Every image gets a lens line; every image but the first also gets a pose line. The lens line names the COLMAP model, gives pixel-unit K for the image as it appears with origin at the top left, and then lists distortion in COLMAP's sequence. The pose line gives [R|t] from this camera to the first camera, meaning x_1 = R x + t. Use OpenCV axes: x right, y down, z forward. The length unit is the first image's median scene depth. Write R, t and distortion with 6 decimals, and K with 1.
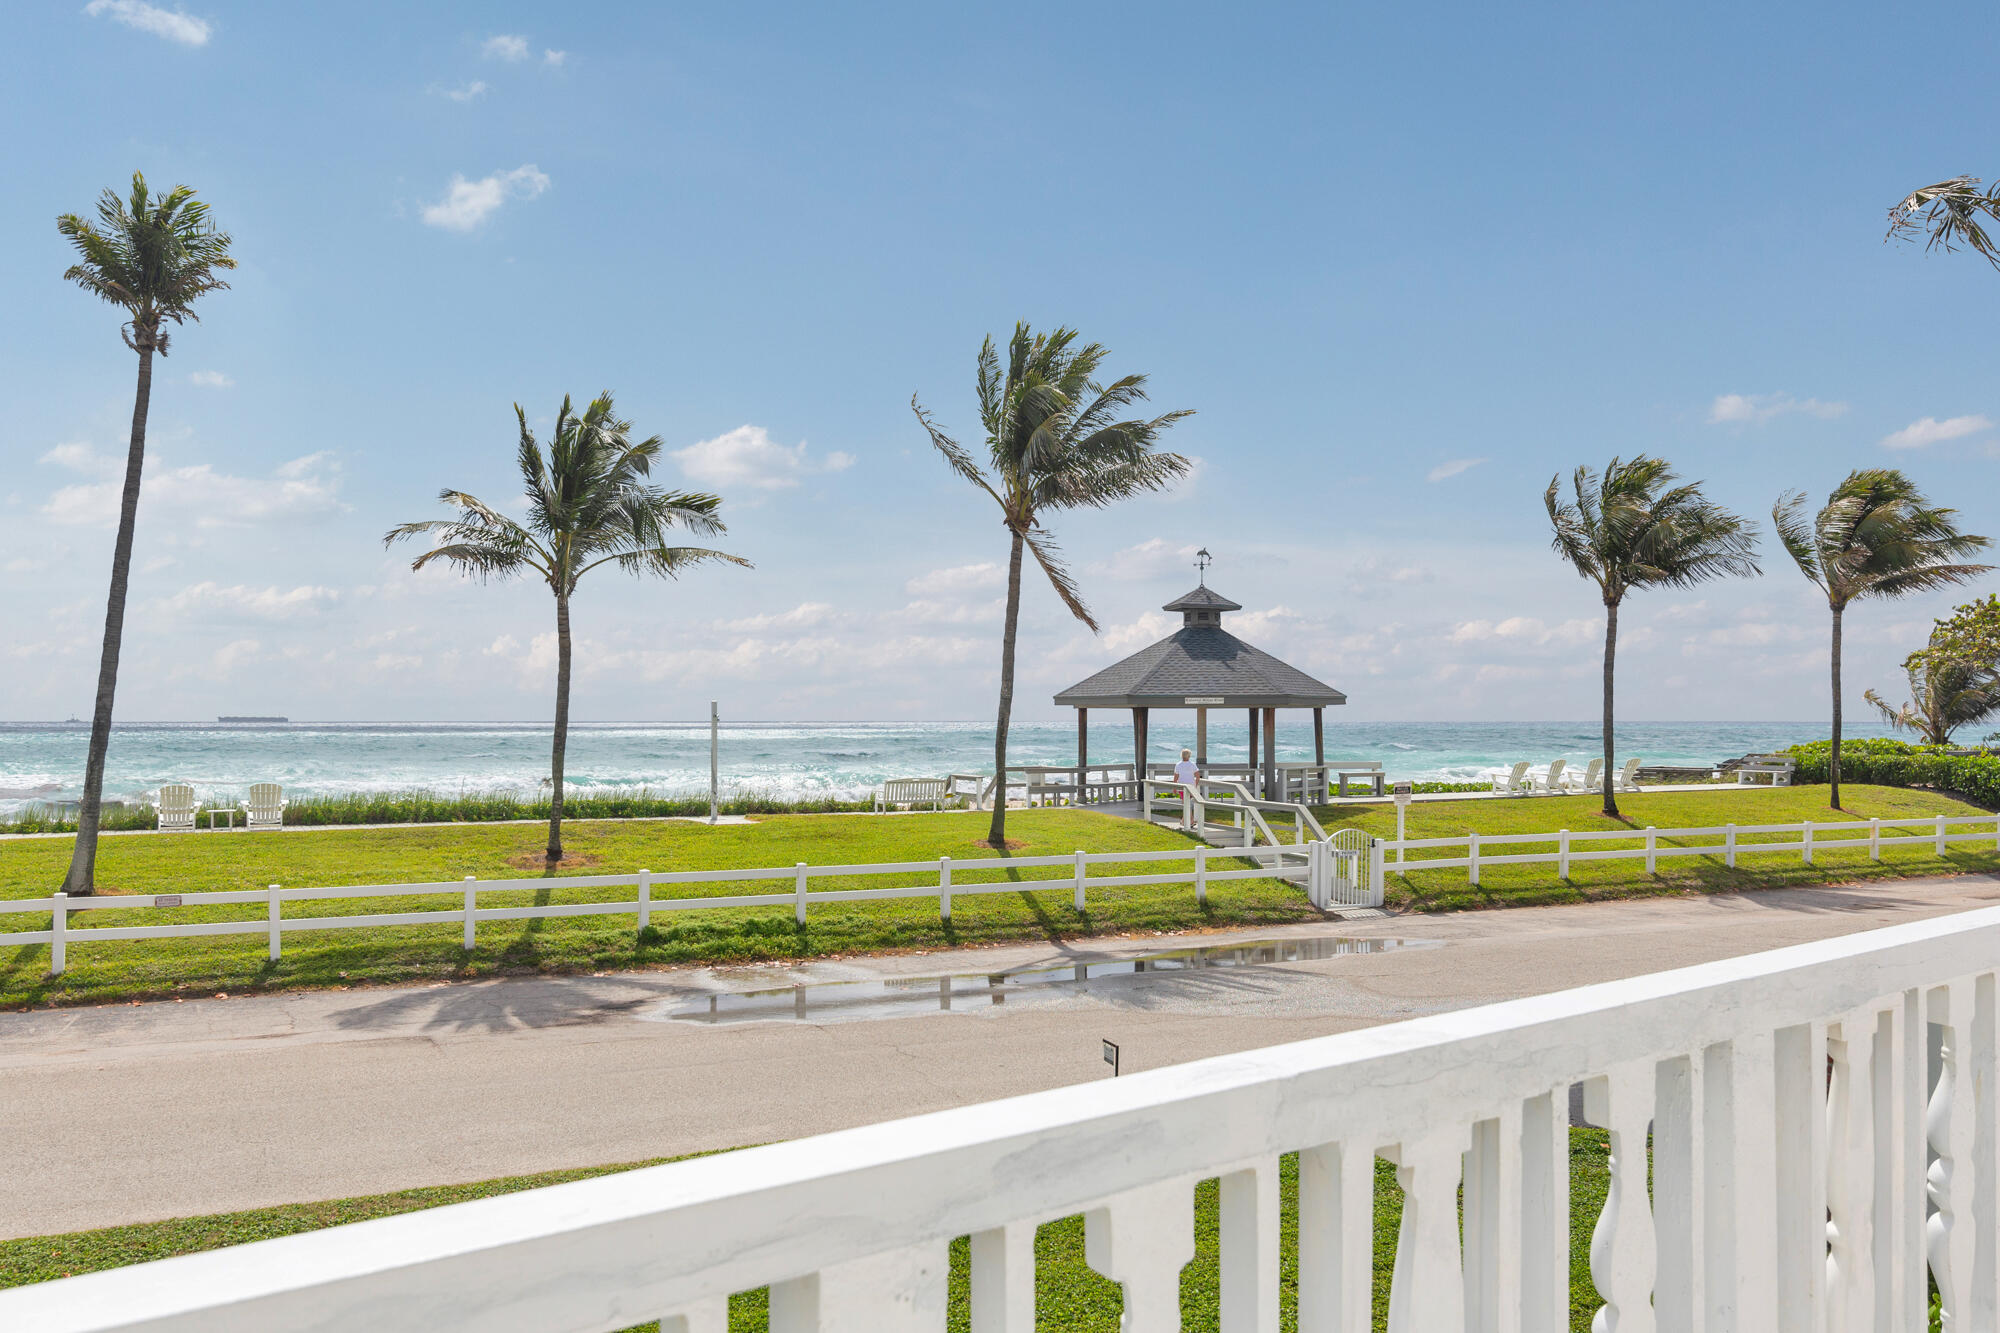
lens RADIAL K [[1524.1, 0, 983.8], [0, 1524.1, 731.8], [0, 0, 1]] dist [-0.004104, -0.007084]
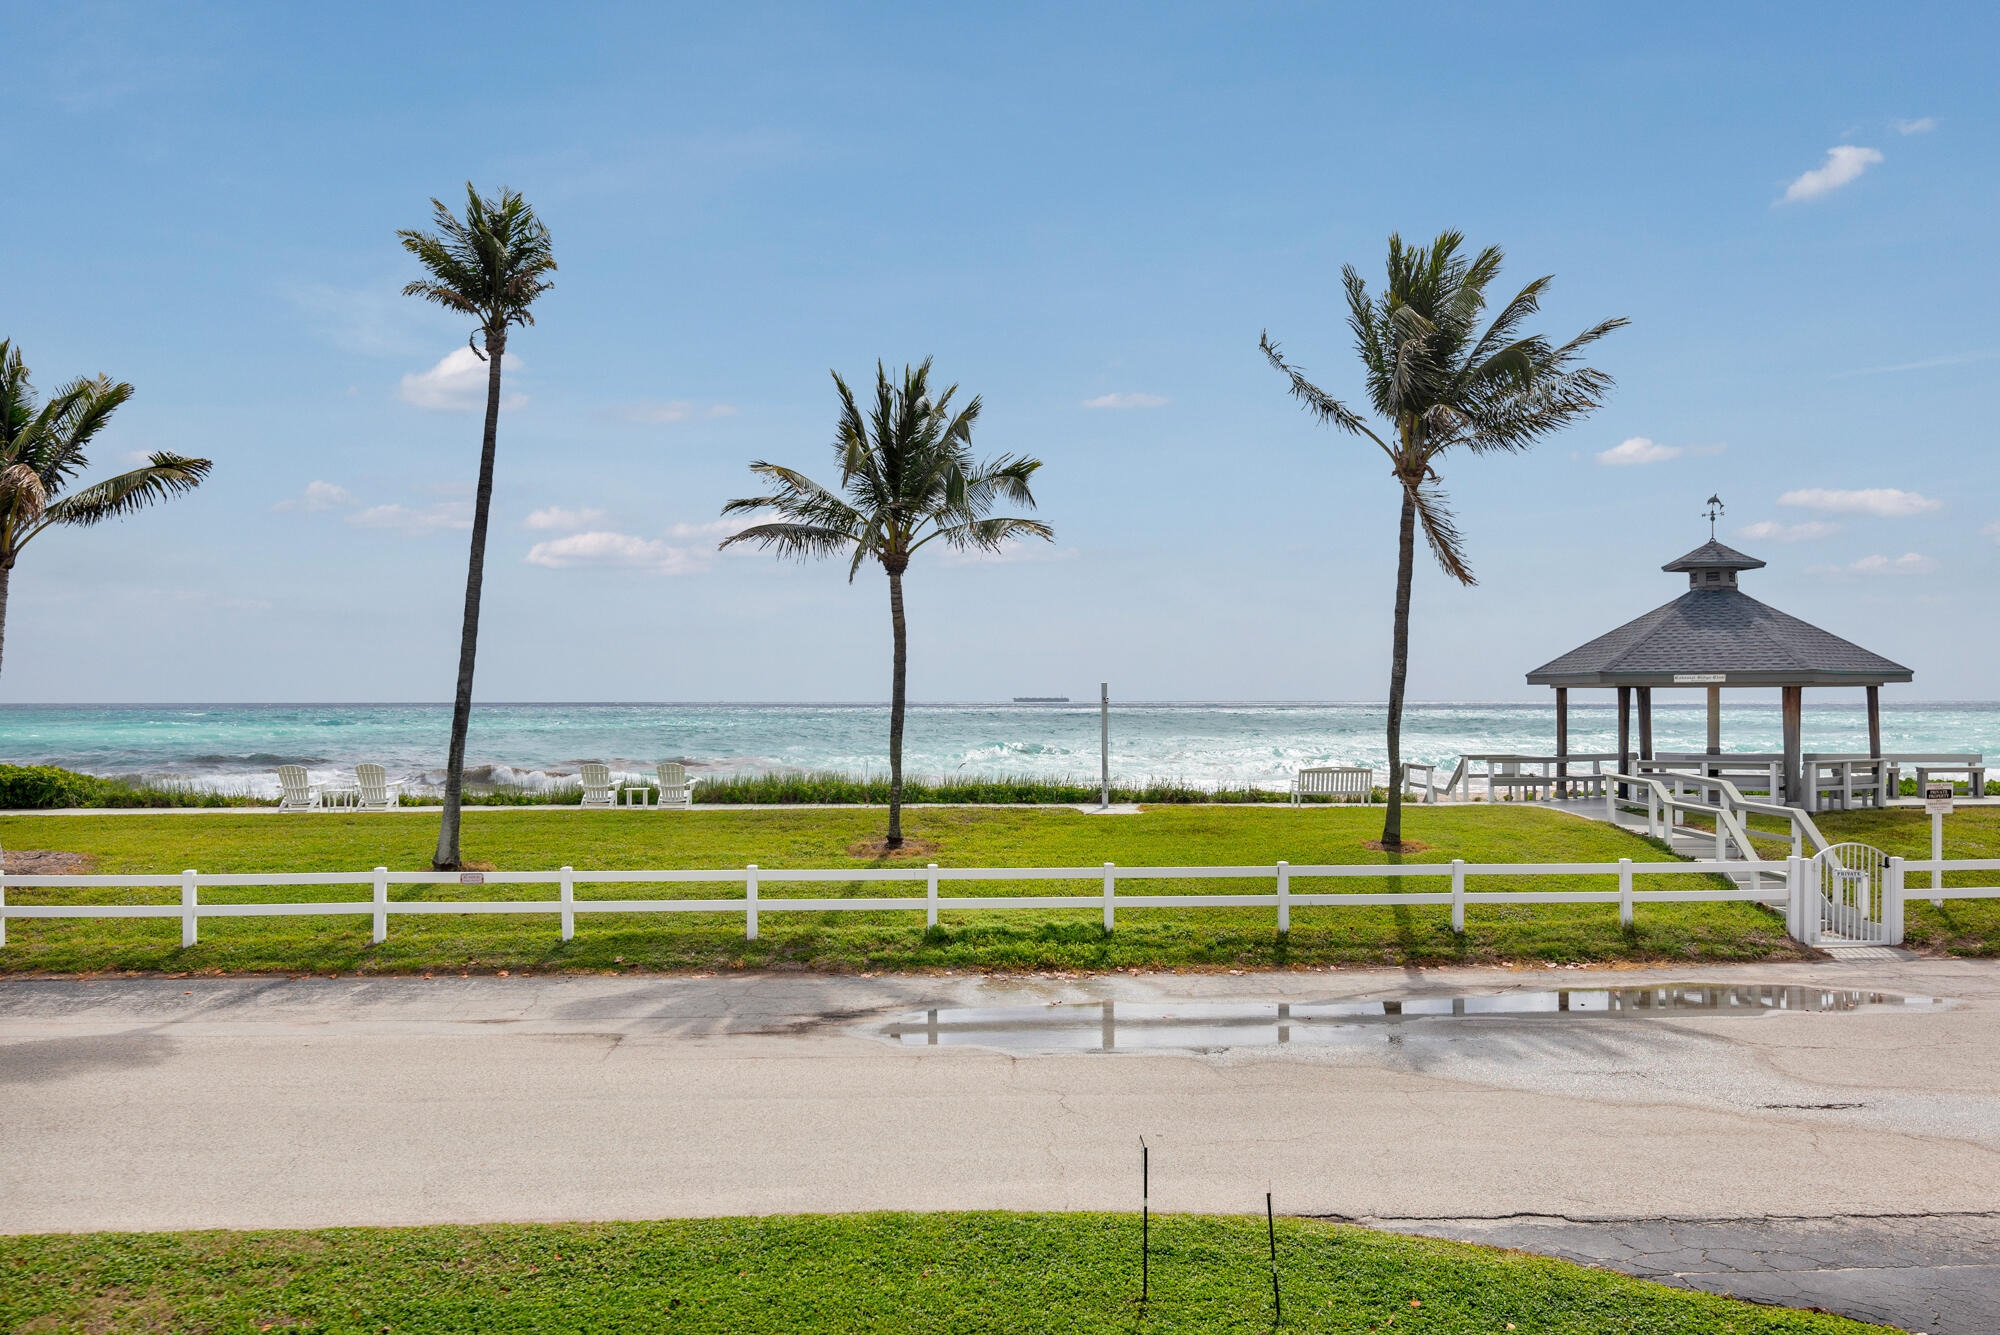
lens RADIAL K [[1524.1, 0, 967.0], [0, 1524.1, 671.6], [0, 0, 1]] dist [-0.004104, -0.007084]
pose [[0.925131, -0.009721, -0.379525, 0.126997], [-0.001074, 0.999601, -0.028220, -0.000125], [0.379648, 0.026515, 0.924751, 0.124864]]
